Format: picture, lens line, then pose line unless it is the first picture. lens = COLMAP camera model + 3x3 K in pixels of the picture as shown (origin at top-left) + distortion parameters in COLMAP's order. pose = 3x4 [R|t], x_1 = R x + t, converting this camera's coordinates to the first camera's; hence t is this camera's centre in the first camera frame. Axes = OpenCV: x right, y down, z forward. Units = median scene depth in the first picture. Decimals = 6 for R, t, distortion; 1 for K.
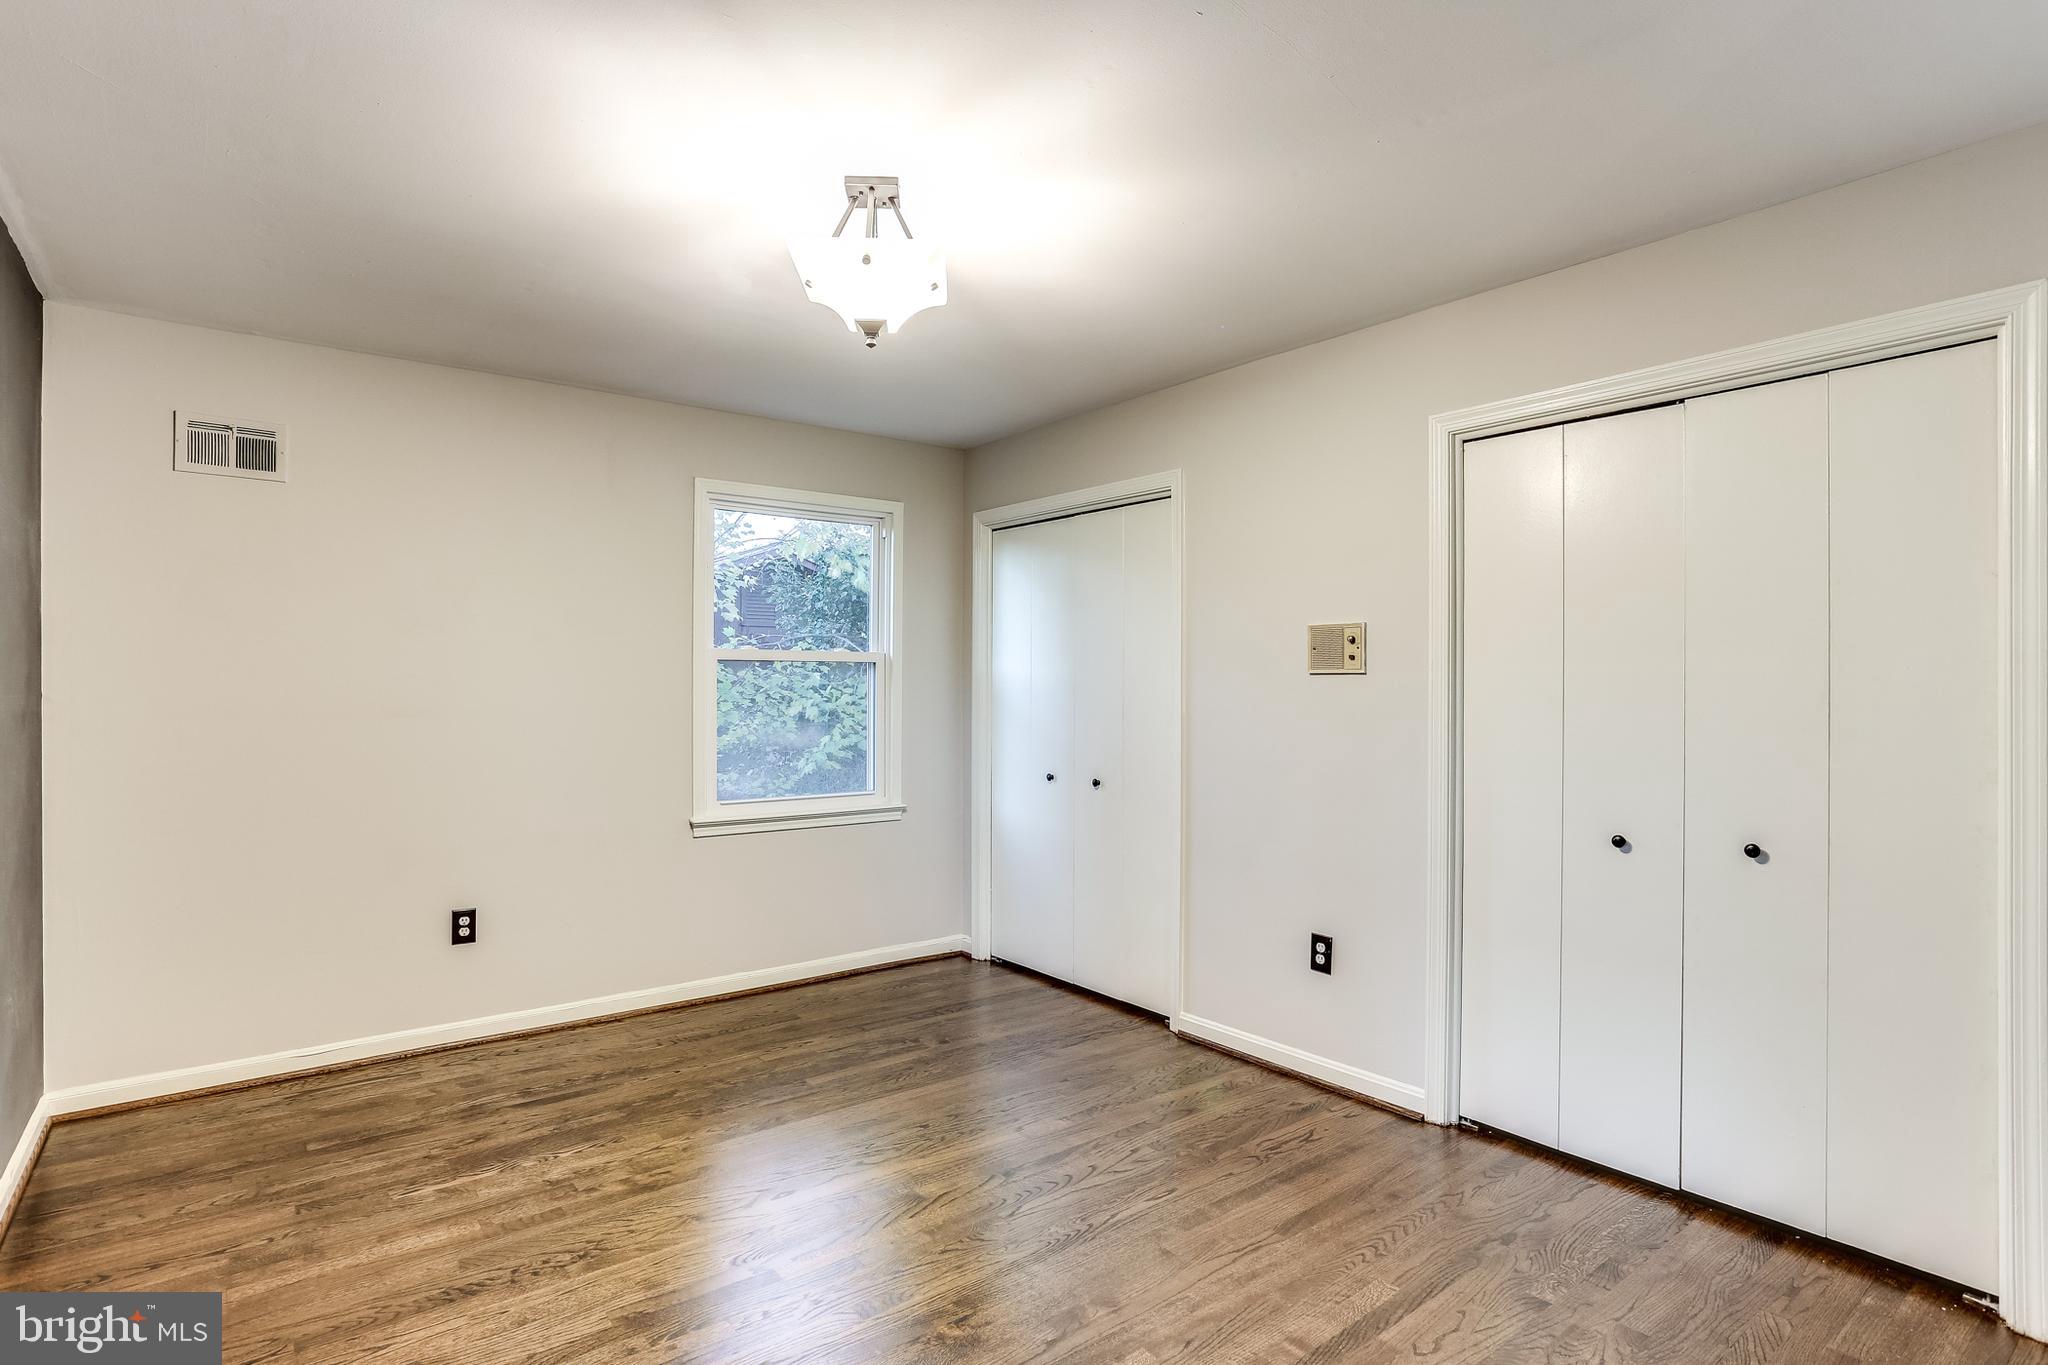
lens RADIAL K [[1036.8, 0, 1017.8], [0, 1036.8, 676.6], [0, 0, 1]] dist [-0.064541, 0.030595]
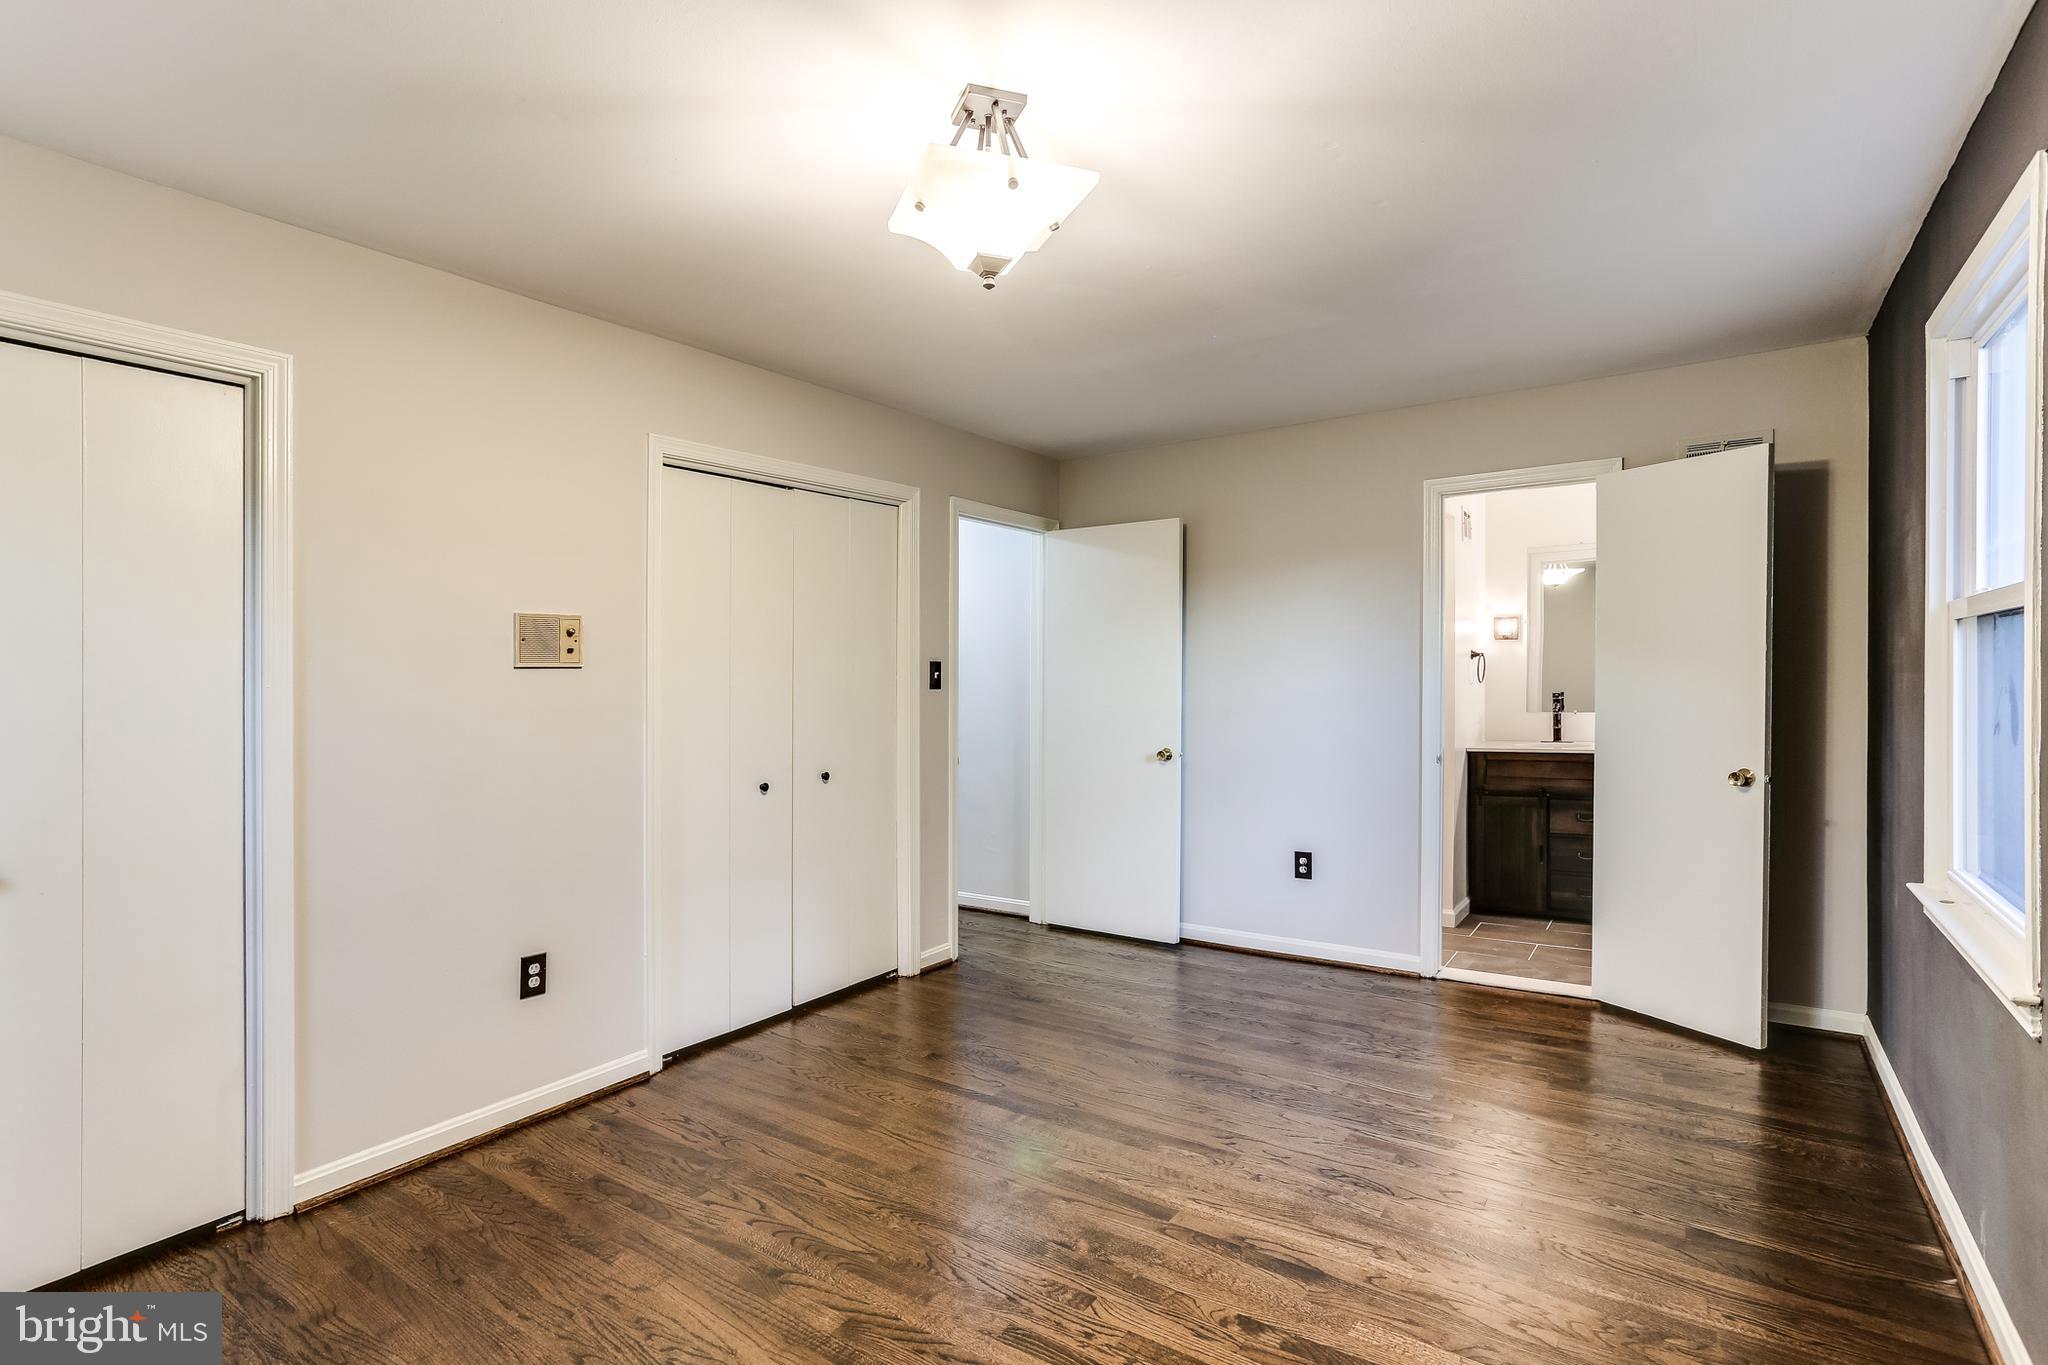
lens RADIAL K [[993.2, 0, 1016.1], [0, 993.2, 674.9], [0, 0, 1]] dist [-0.046300, 0.027633]
pose [[-0.297575, 0.003723, 0.954691, -0.661061], [0.002620, 0.999992, -0.003083, 0.007713], [-0.954695, 0.001584, -0.297582, 0.848710]]
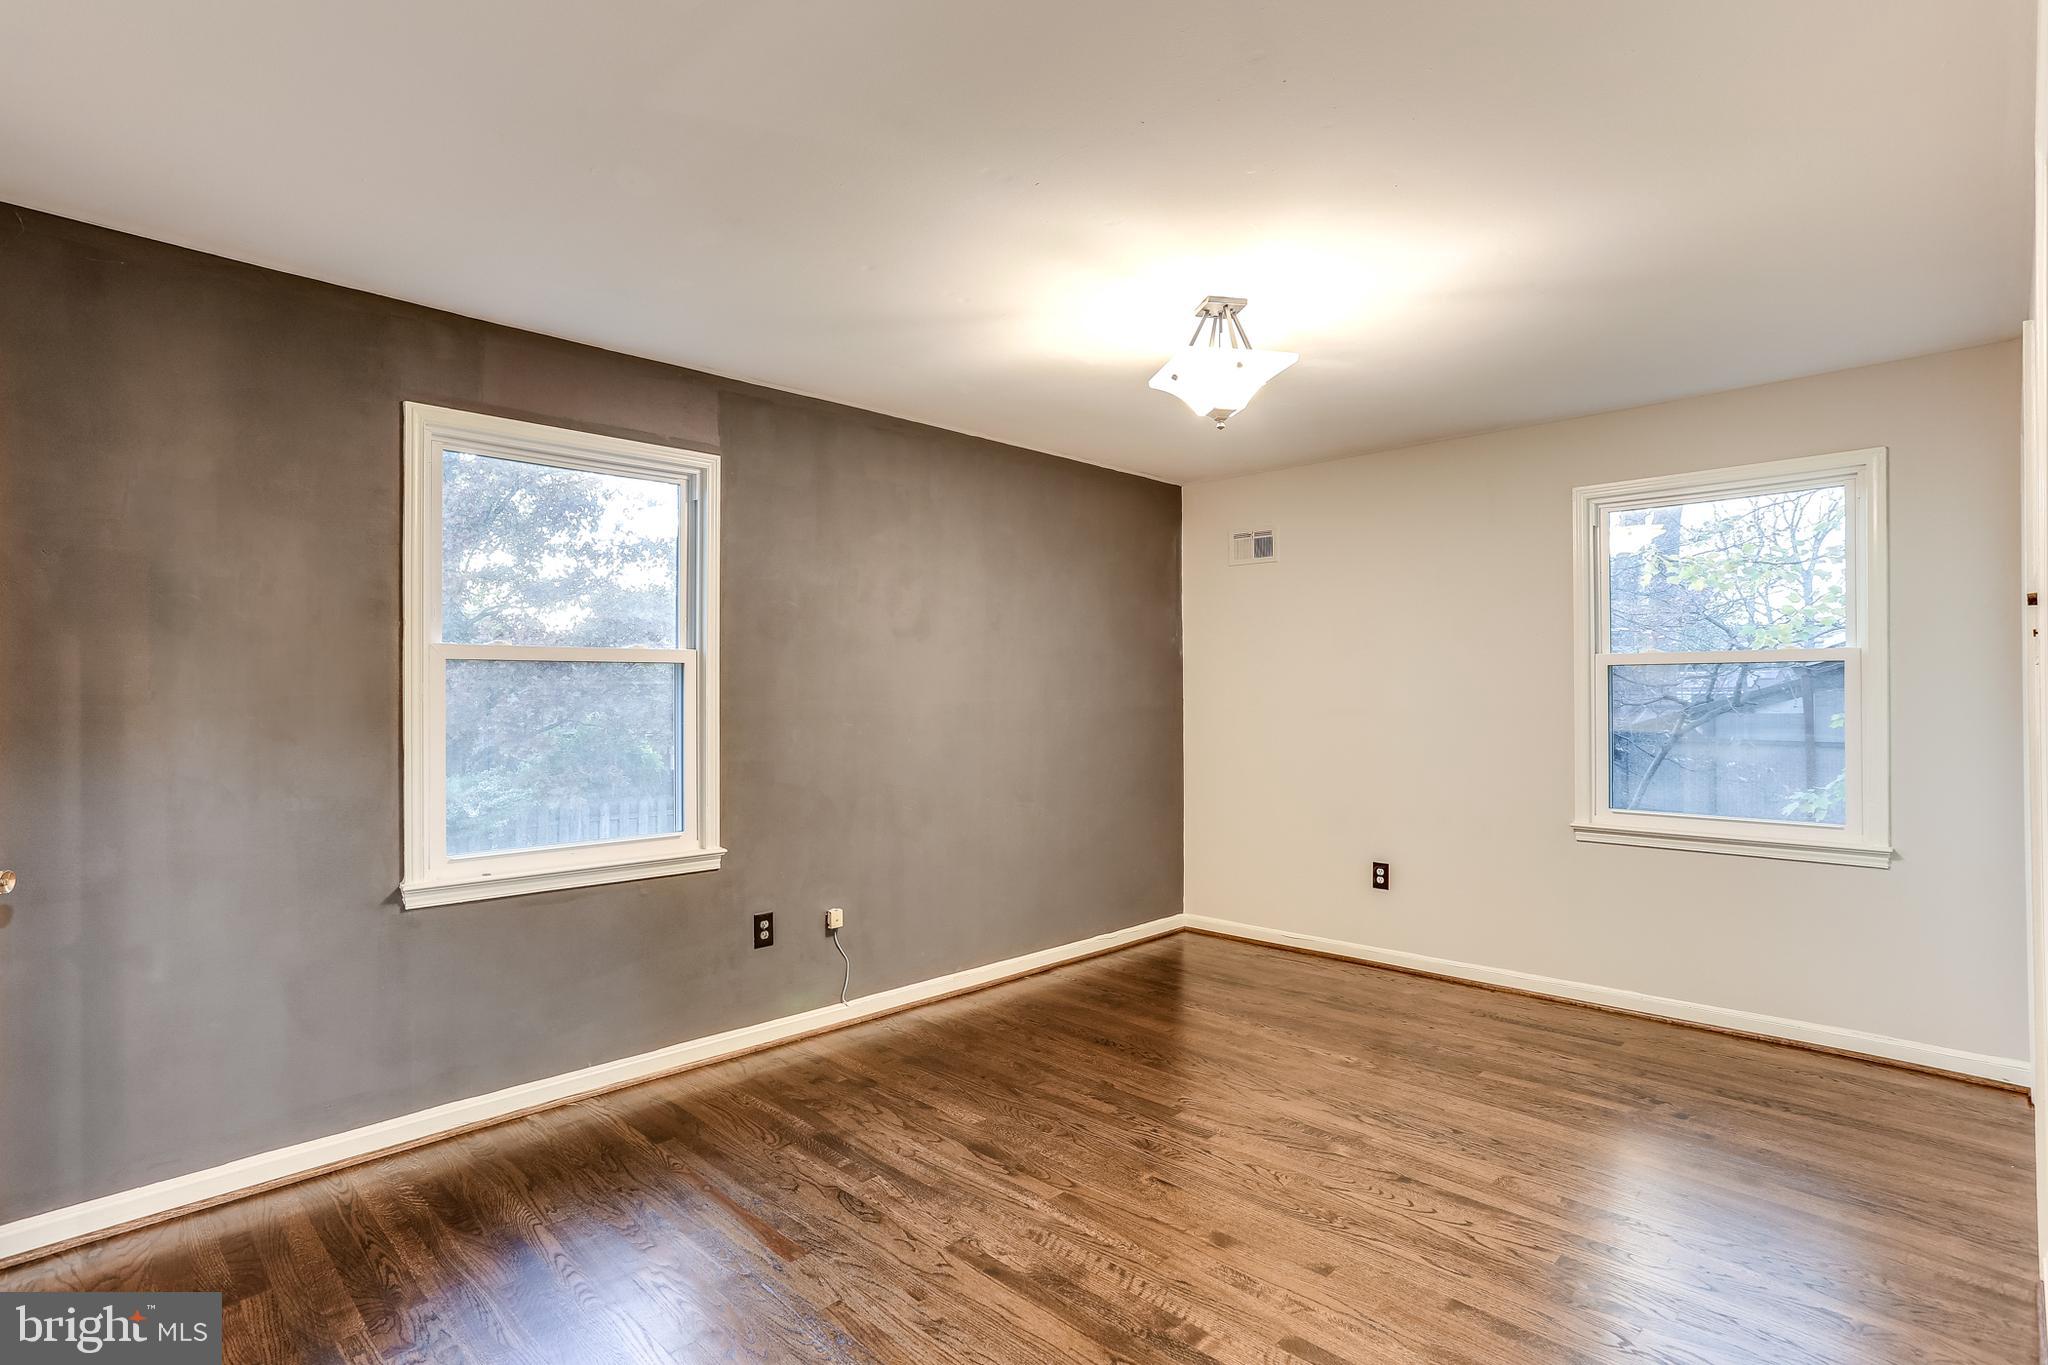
lens RADIAL K [[993.2, 0, 1016.1], [0, 993.2, 674.9], [0, 0, 1]] dist [-0.046300, 0.027633]
pose [[0.129139, -0.019964, -0.991426, 0.729357], [0.012056, 0.999755, -0.018562, 0.004503], [0.991553, -0.009555, 0.129348, 0.408158]]
